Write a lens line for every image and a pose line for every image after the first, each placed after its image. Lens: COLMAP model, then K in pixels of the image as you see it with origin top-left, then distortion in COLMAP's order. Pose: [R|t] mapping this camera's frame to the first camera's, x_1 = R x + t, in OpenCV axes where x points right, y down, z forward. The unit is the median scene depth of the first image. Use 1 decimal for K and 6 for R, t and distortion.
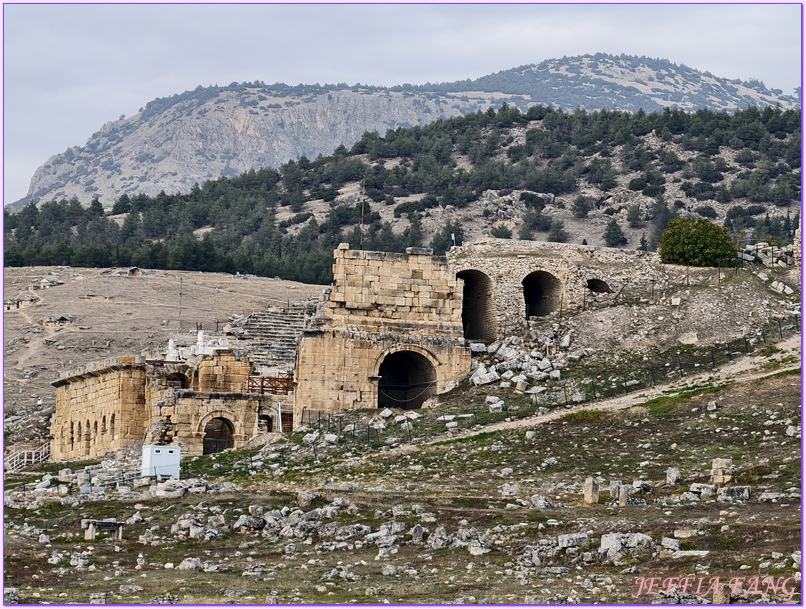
lens RADIAL K [[4894.4, 0, 403.0], [0, 4894.4, 304.5], [0, 0, 1]] dist [0.460968, 19.371923]
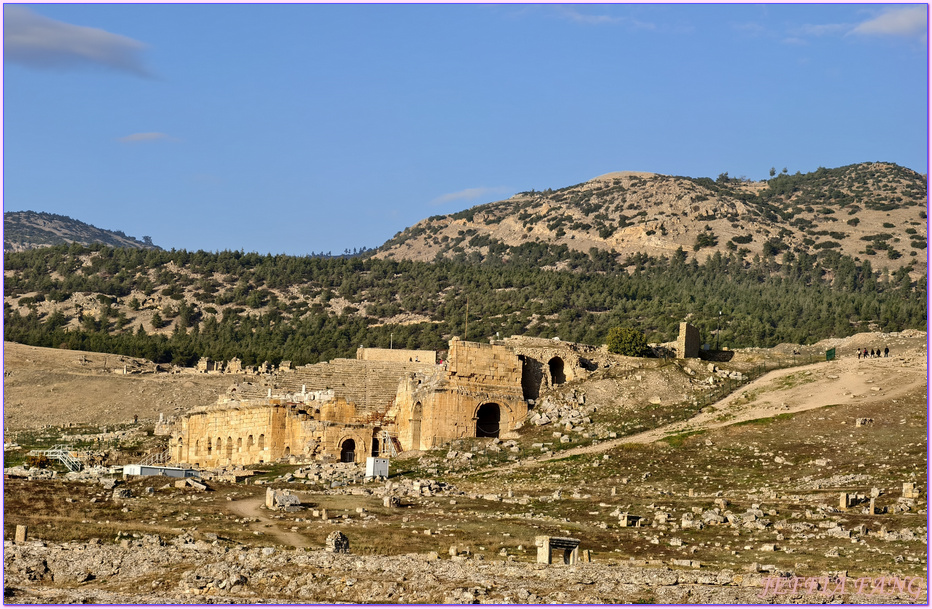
lens RADIAL K [[2786.5, 0, 466.0], [0, 2786.5, 304.5], [0, 0, 1]] dist [0.255644, 1.188577]
pose [[0.969430, 0.037934, 0.242417, -0.227282], [-0.033077, 0.999163, -0.024076, -0.000711], [-0.243127, 0.015322, 0.969873, 0.083469]]
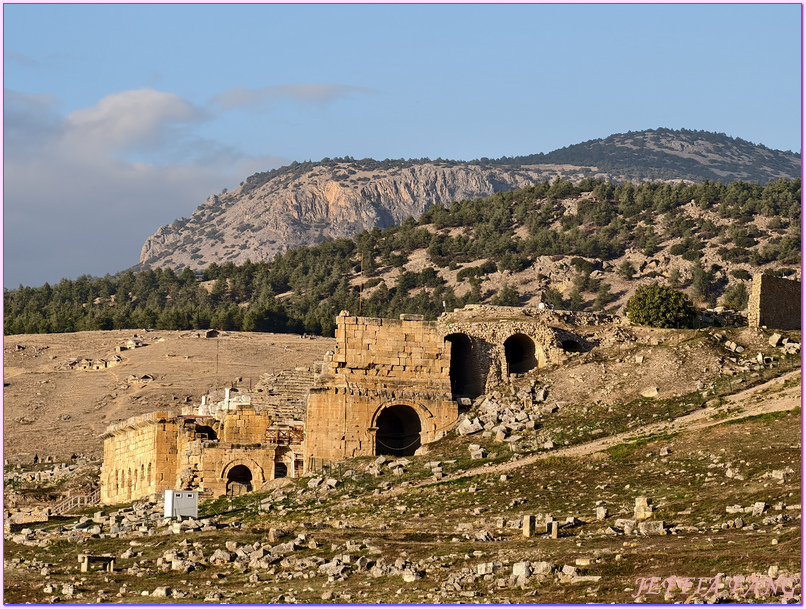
lens RADIAL K [[4533.4, 0, 403.0], [0, 4533.4, 304.5], [0, 0, 1]] dist [0.296452, 21.393747]
pose [[0.999704, -0.008606, -0.022770, 0.024293], [0.008333, 0.999892, -0.012069, -0.001090], [0.022871, 0.011875, 0.999668, -0.048559]]
